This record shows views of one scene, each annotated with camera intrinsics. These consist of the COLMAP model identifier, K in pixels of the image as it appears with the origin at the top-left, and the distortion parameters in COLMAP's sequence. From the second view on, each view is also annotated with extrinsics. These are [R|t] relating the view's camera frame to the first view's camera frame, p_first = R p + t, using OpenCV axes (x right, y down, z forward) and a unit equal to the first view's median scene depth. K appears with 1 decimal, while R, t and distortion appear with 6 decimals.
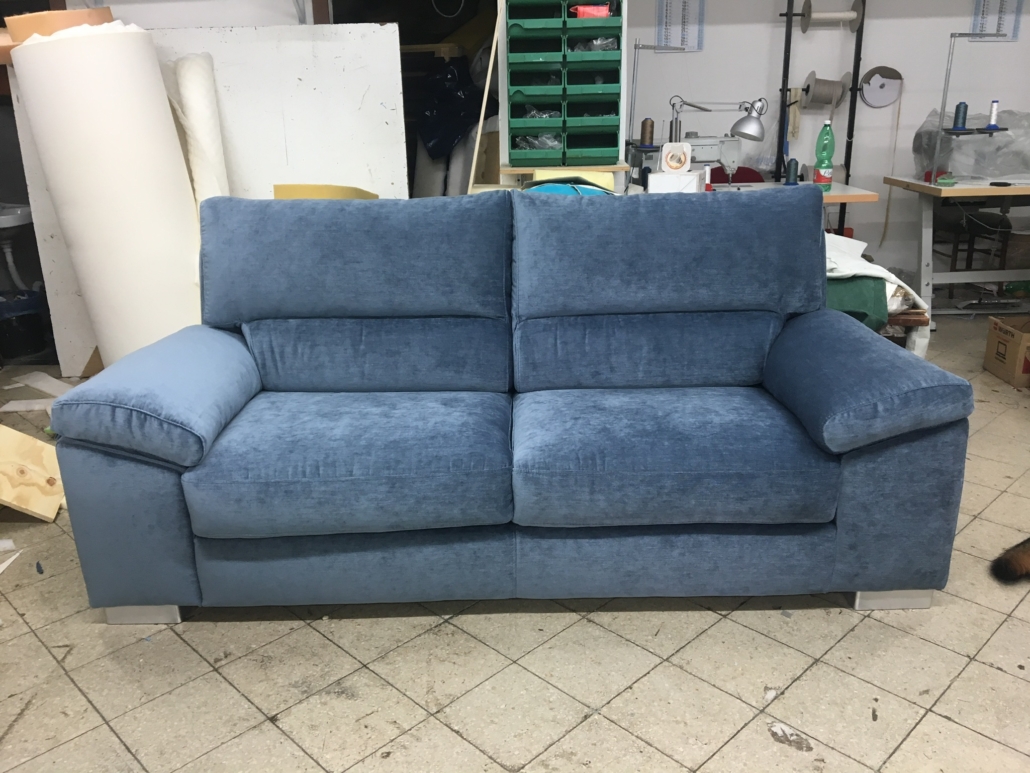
lens RADIAL K [[871.7, 0, 515.0], [0, 871.7, 386.5], [0, 0, 1]] dist [0.082445, -0.103376]
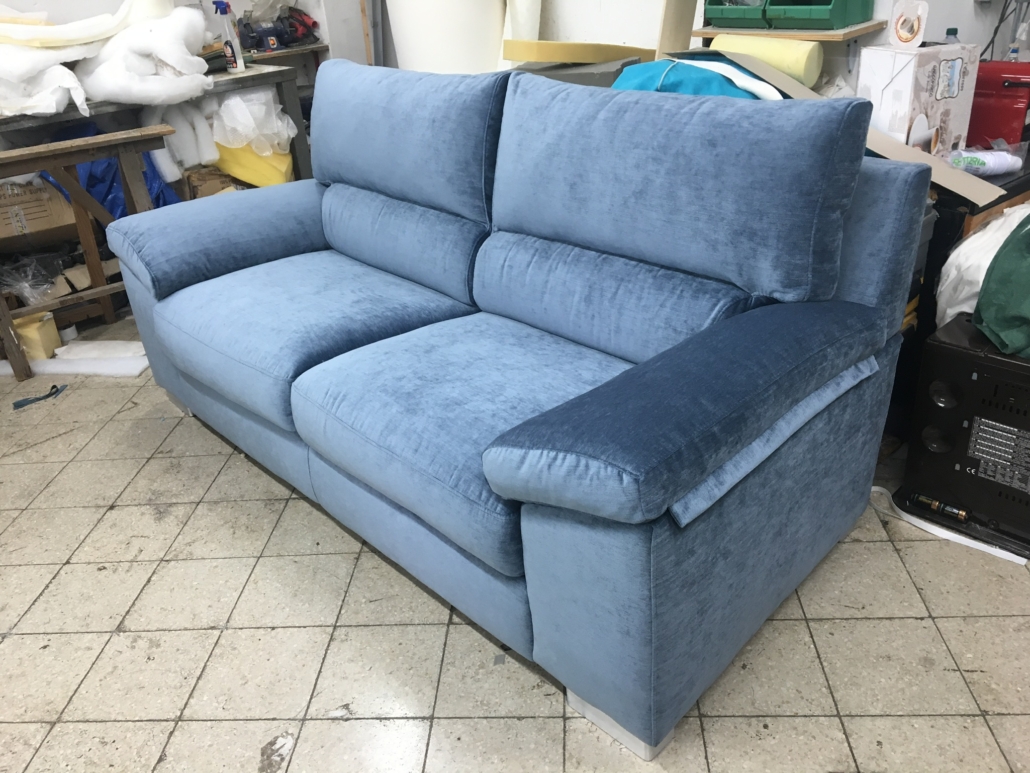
lens RADIAL K [[871.7, 0, 515.0], [0, 871.7, 386.5], [0, 0, 1]] dist [0.082445, -0.103376]
pose [[0.670307, 0.313366, -0.672674, 0.675206], [-0.174595, 0.947617, 0.267468, -0.168949], [0.721252, -0.061840, 0.689907, 0.409005]]
